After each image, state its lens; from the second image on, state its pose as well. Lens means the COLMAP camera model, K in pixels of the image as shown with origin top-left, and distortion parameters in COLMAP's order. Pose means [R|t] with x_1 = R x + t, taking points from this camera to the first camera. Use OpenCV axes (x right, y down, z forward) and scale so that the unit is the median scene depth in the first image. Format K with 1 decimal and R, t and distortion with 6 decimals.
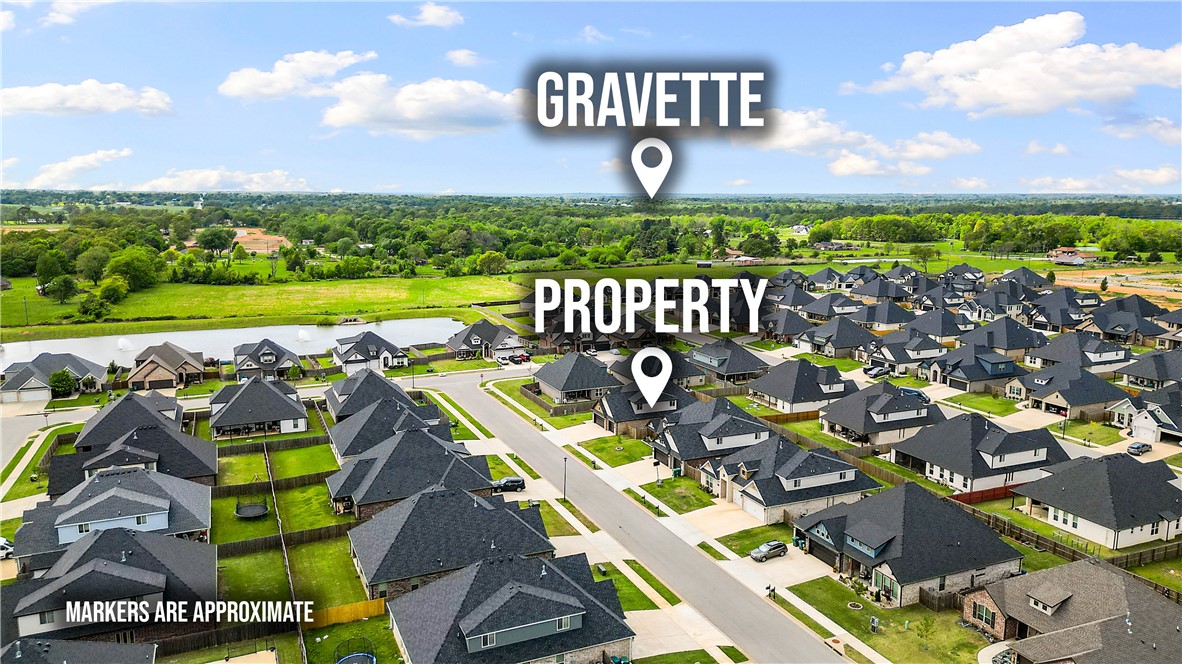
lens RADIAL K [[816.1, 0, 591.0], [0, 816.1, 332.0], [0, 0, 1]] dist [0.073384, -0.072795]
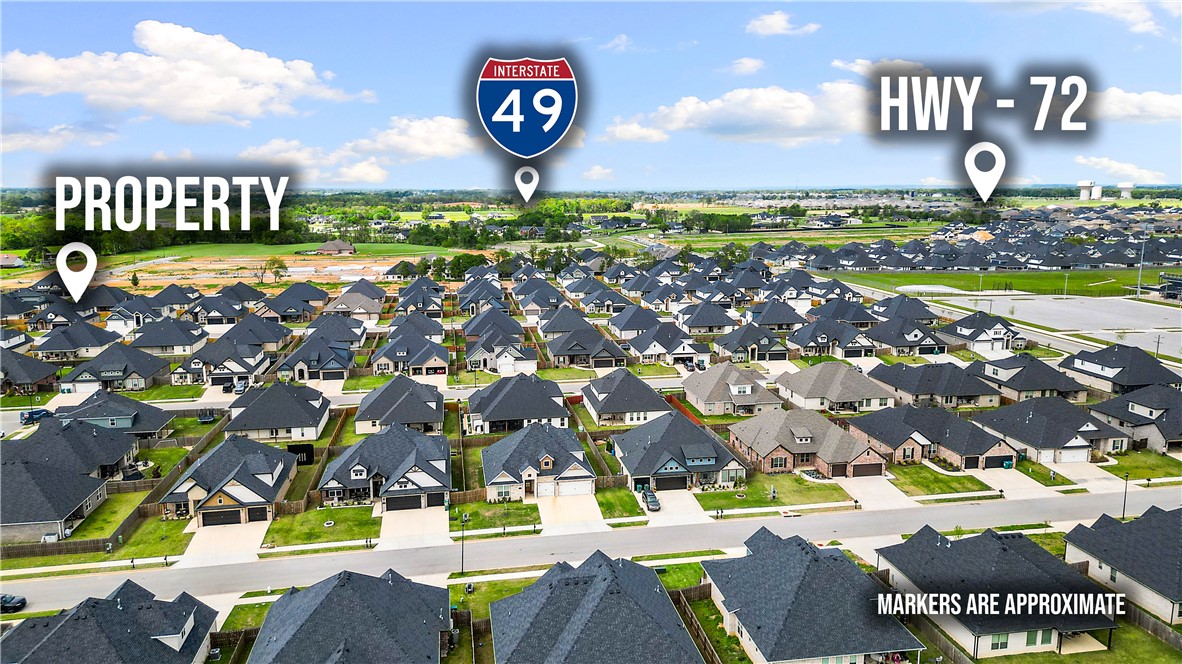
lens RADIAL K [[816.1, 0, 591.0], [0, 816.1, 332.0], [0, 0, 1]] dist [0.073384, -0.072795]
pose [[0.237309, -0.165913, 0.957161, -0.818345], [0.166880, 0.977622, 0.128085, -0.119597], [-0.956993, 0.129335, 0.259686, 0.721405]]
